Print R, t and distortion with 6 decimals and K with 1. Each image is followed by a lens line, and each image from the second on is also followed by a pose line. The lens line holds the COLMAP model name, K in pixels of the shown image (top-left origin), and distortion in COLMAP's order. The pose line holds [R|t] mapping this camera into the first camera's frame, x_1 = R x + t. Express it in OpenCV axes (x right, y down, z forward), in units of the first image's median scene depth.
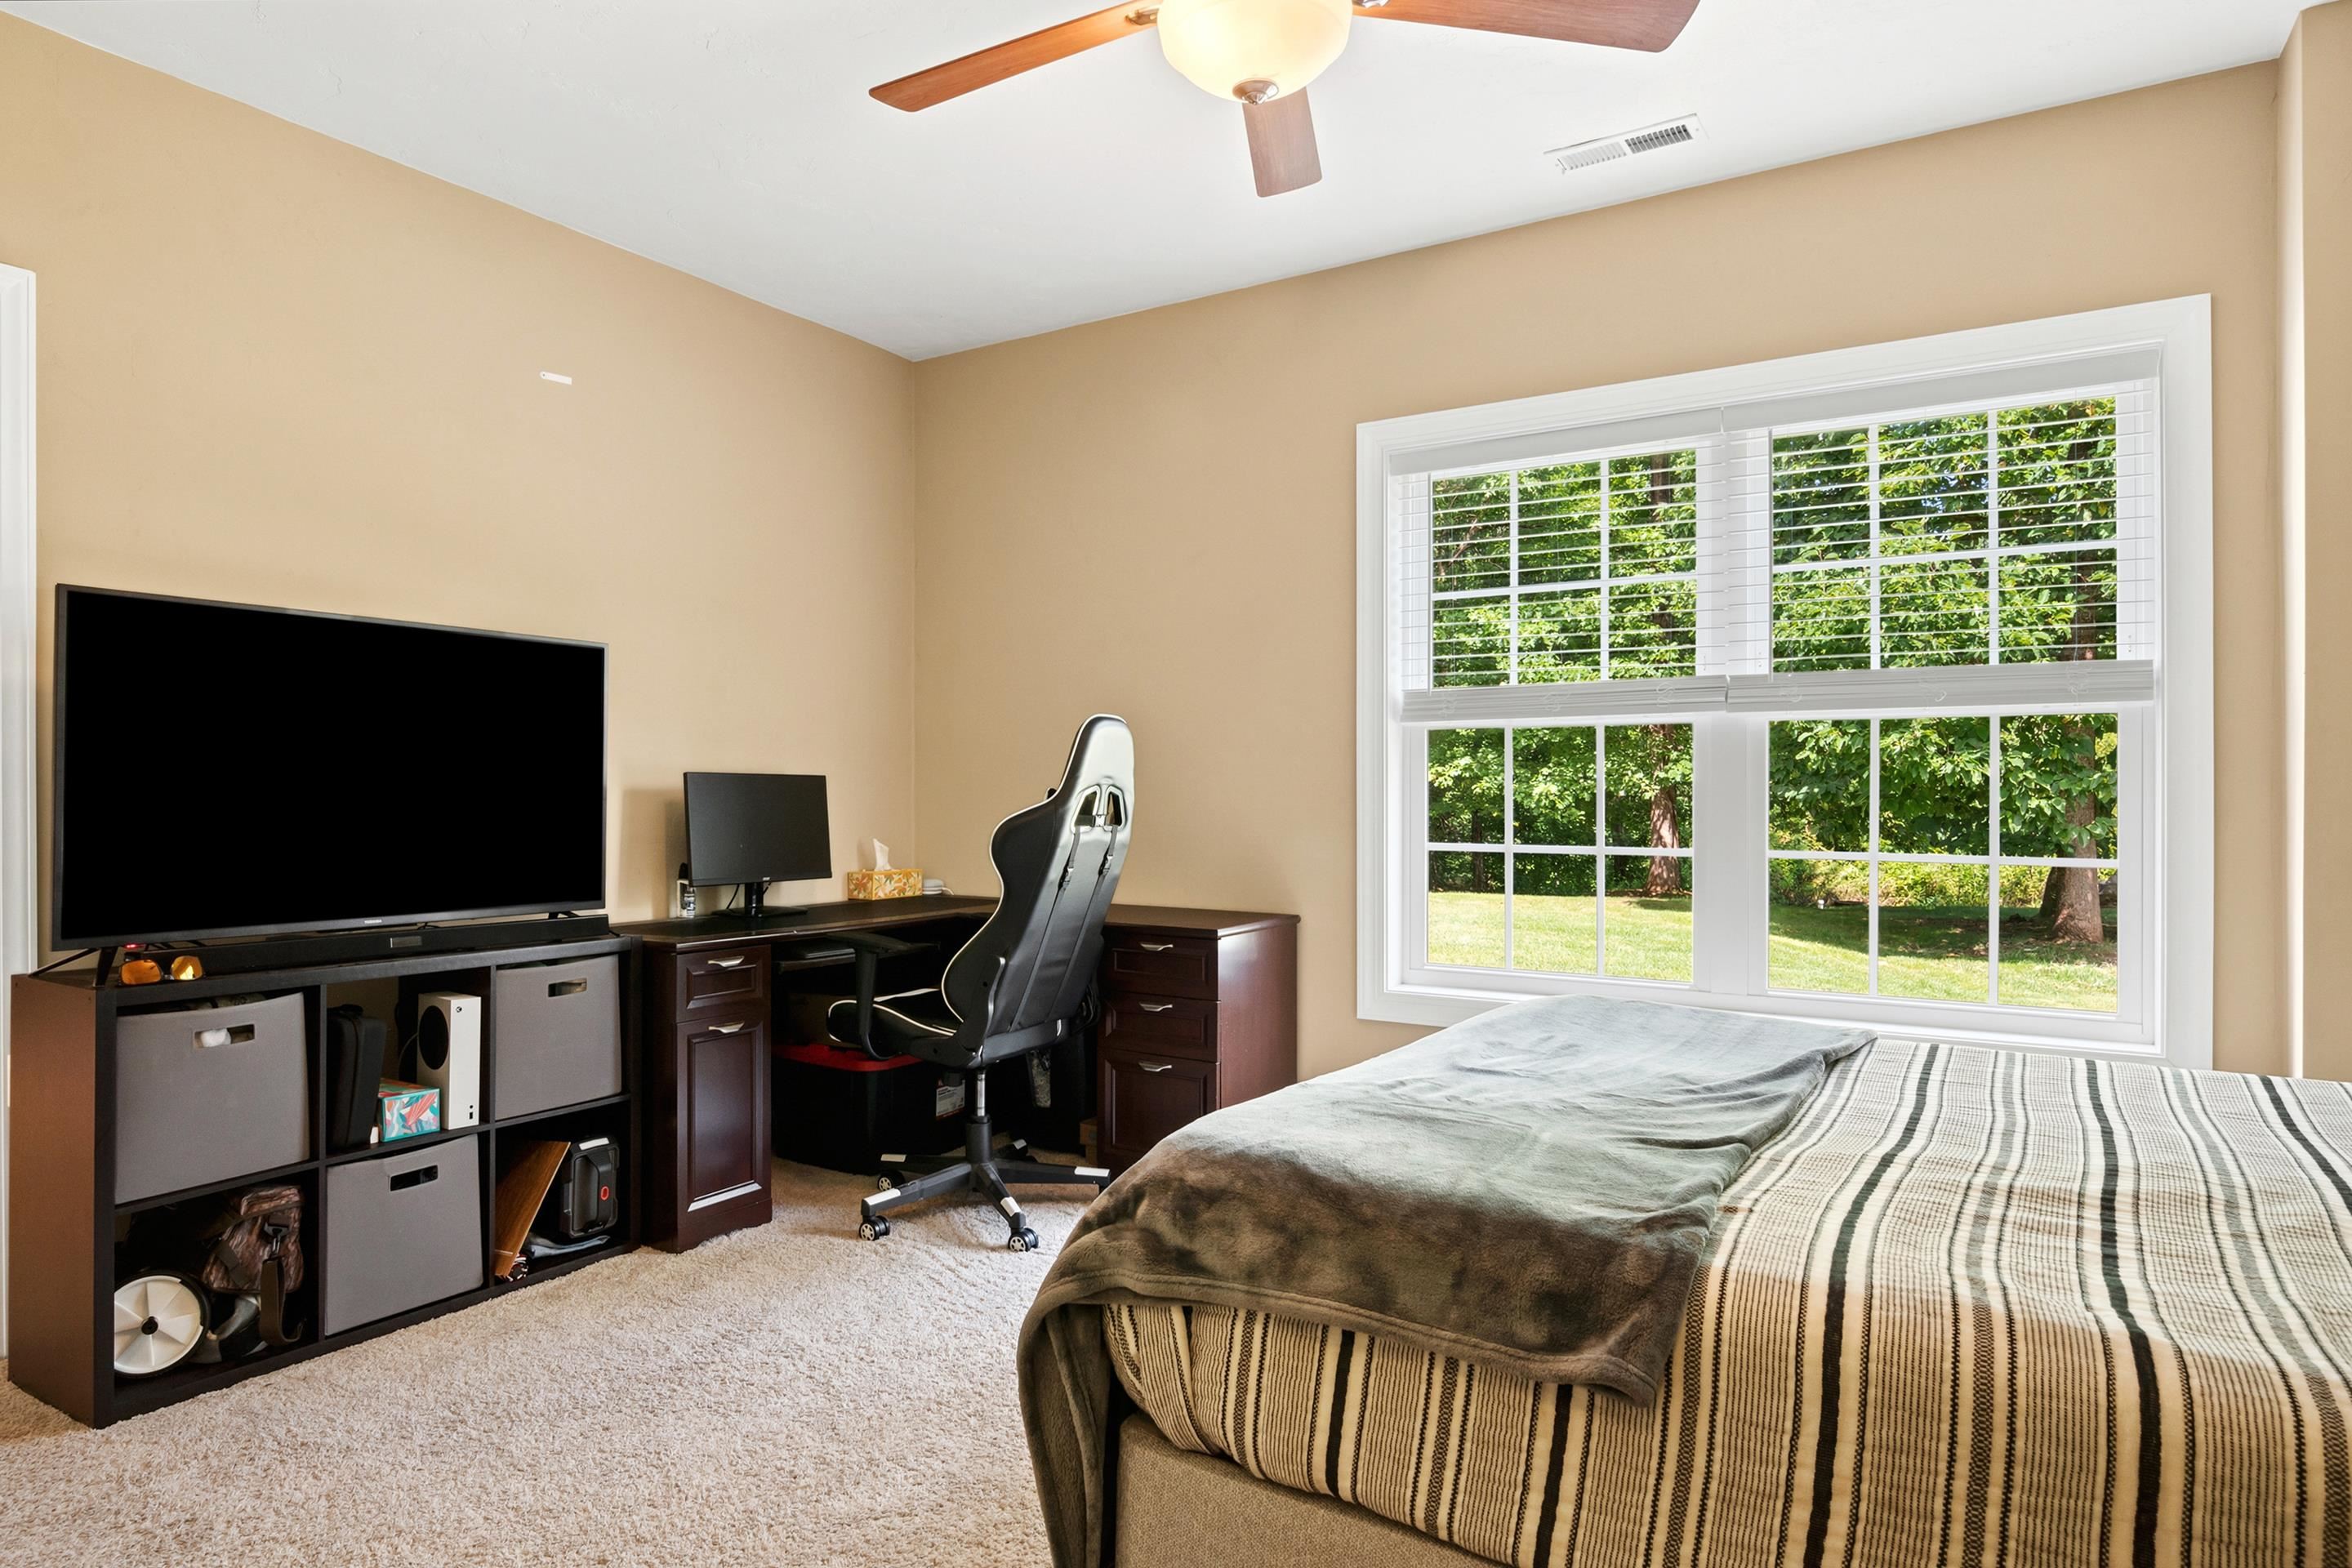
lens RADIAL K [[1382.6, 0, 1162.8], [0, 1382.6, 789.0], [0, 0, 1]] dist [-0.008468, 0.000243]
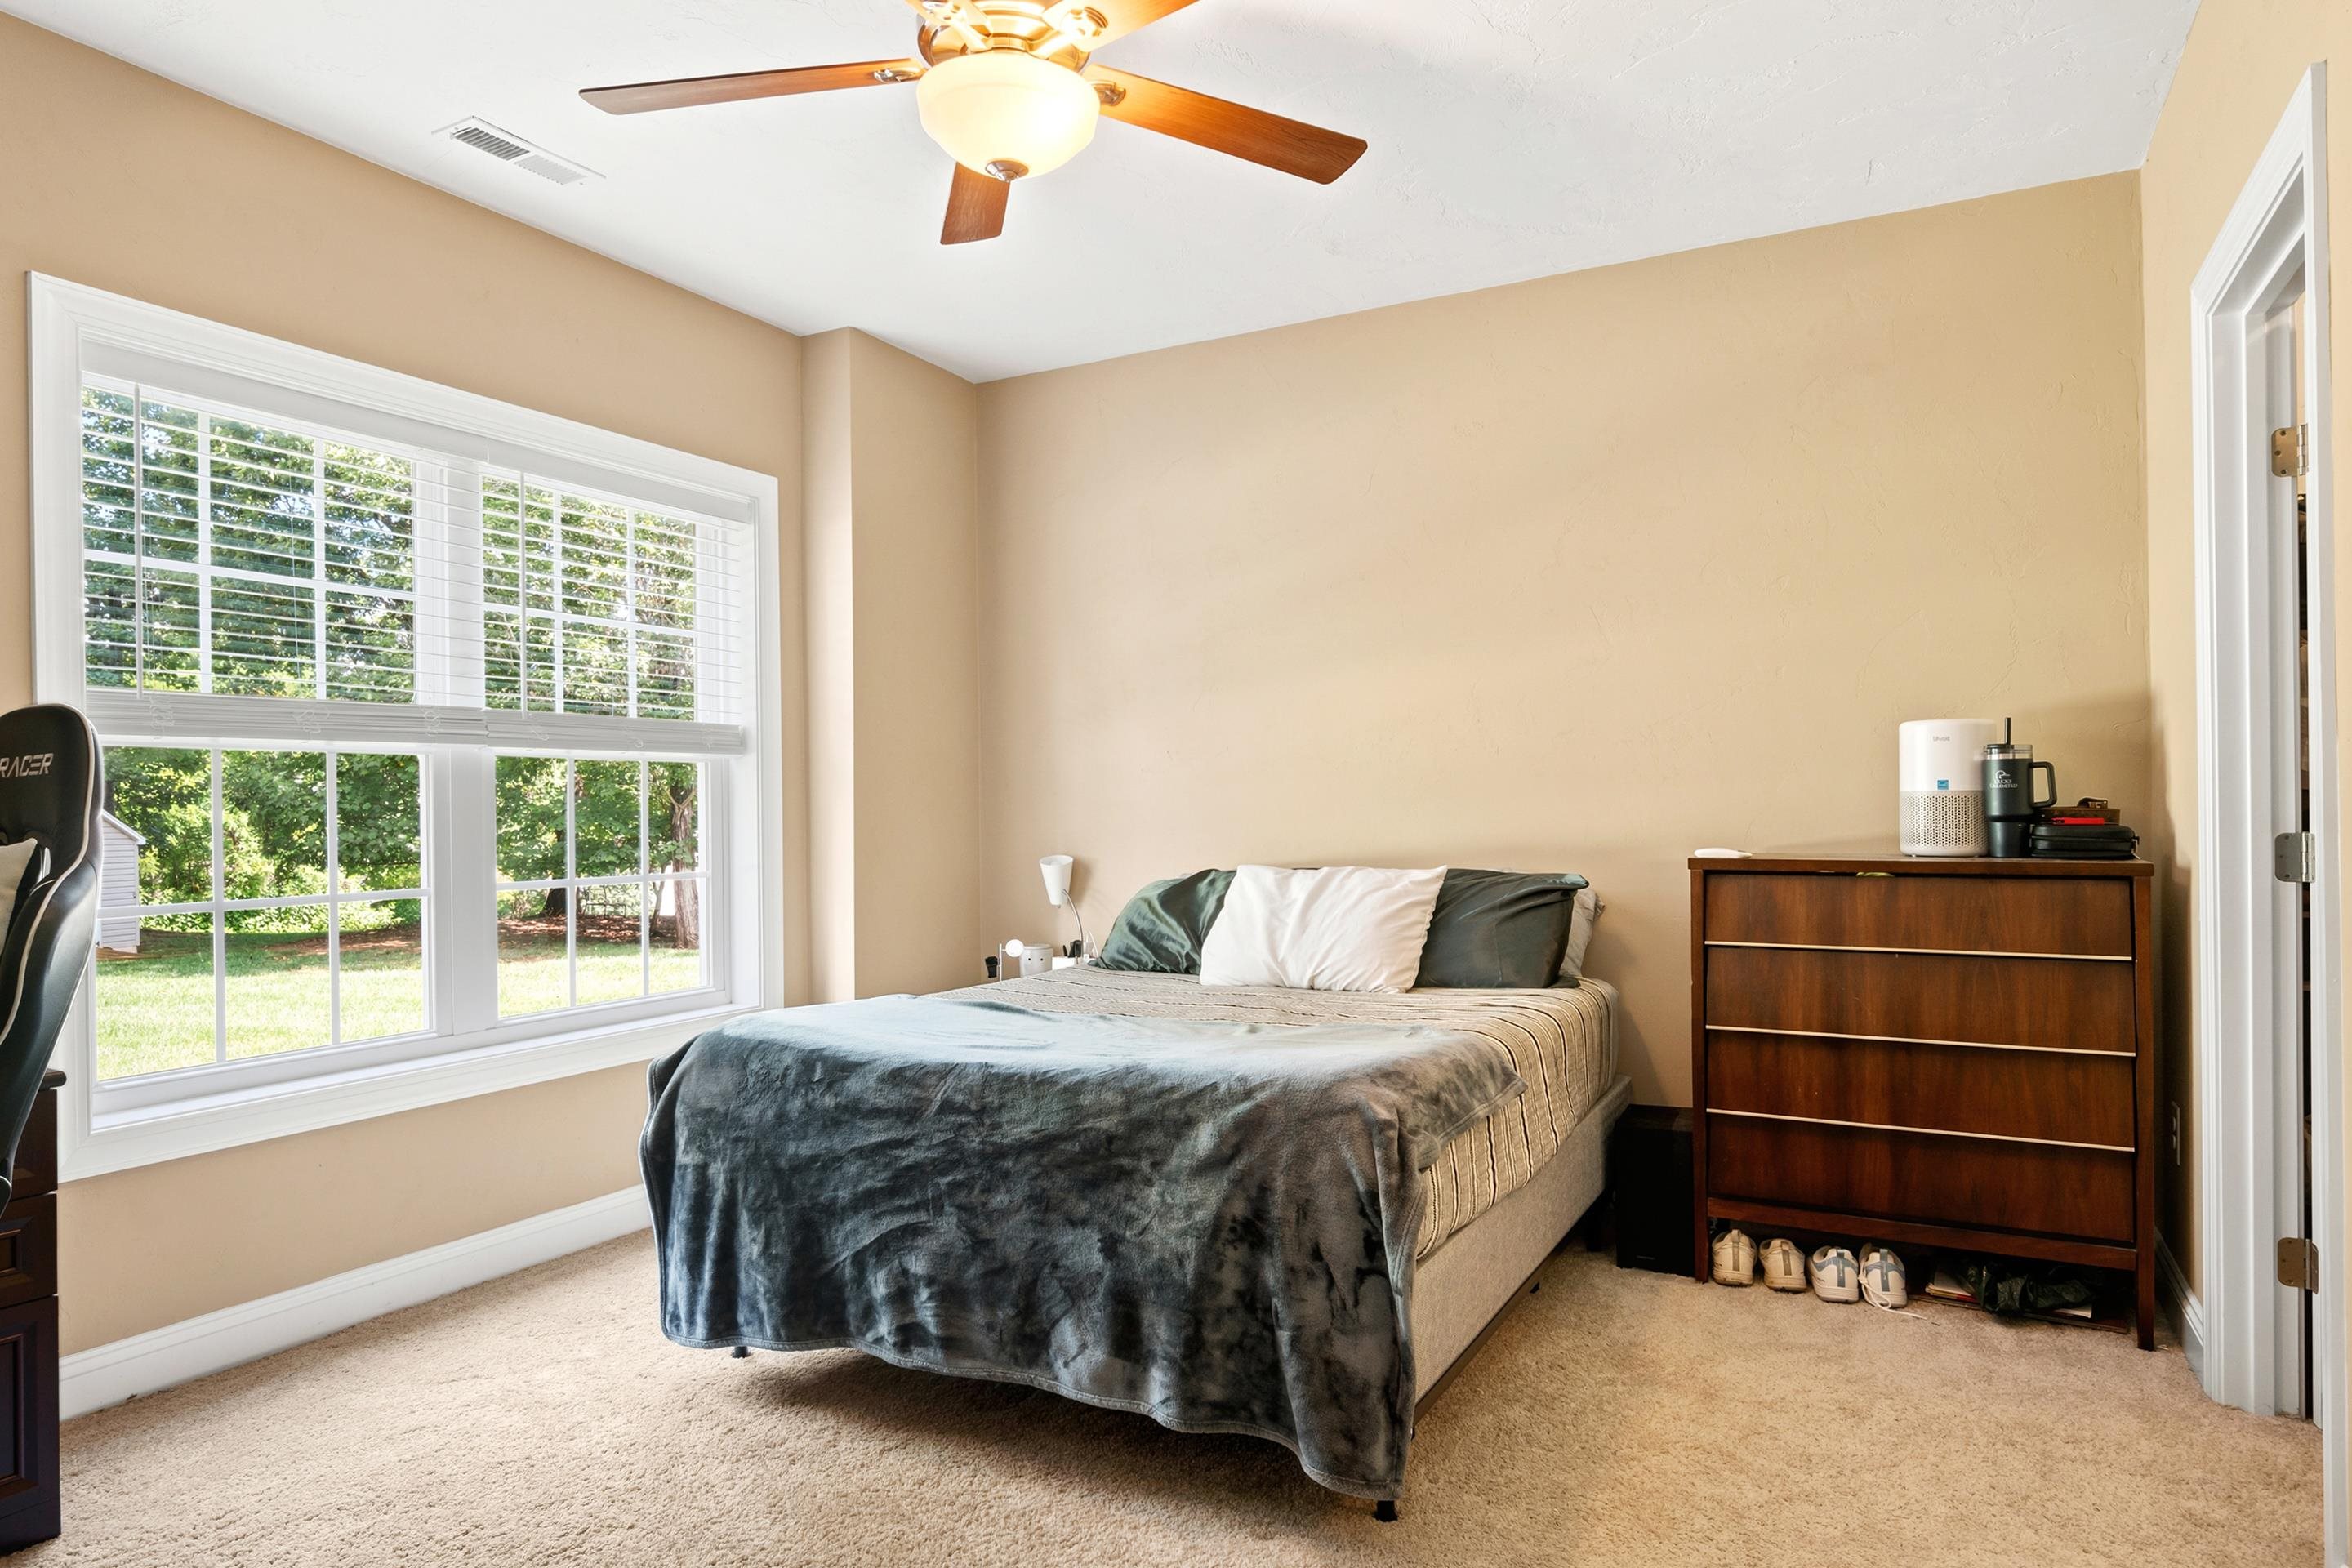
lens RADIAL K [[1368.9, 0, 1149.8], [0, 1368.9, 812.5], [0, 0, 1]] dist [0.004553, 0.001299]
pose [[-0.041709, -0.006441, 0.999109, -0.570849], [0.003214, 0.999973, 0.006581, -0.013087], [-0.999125, 0.003485, -0.041687, 0.546875]]
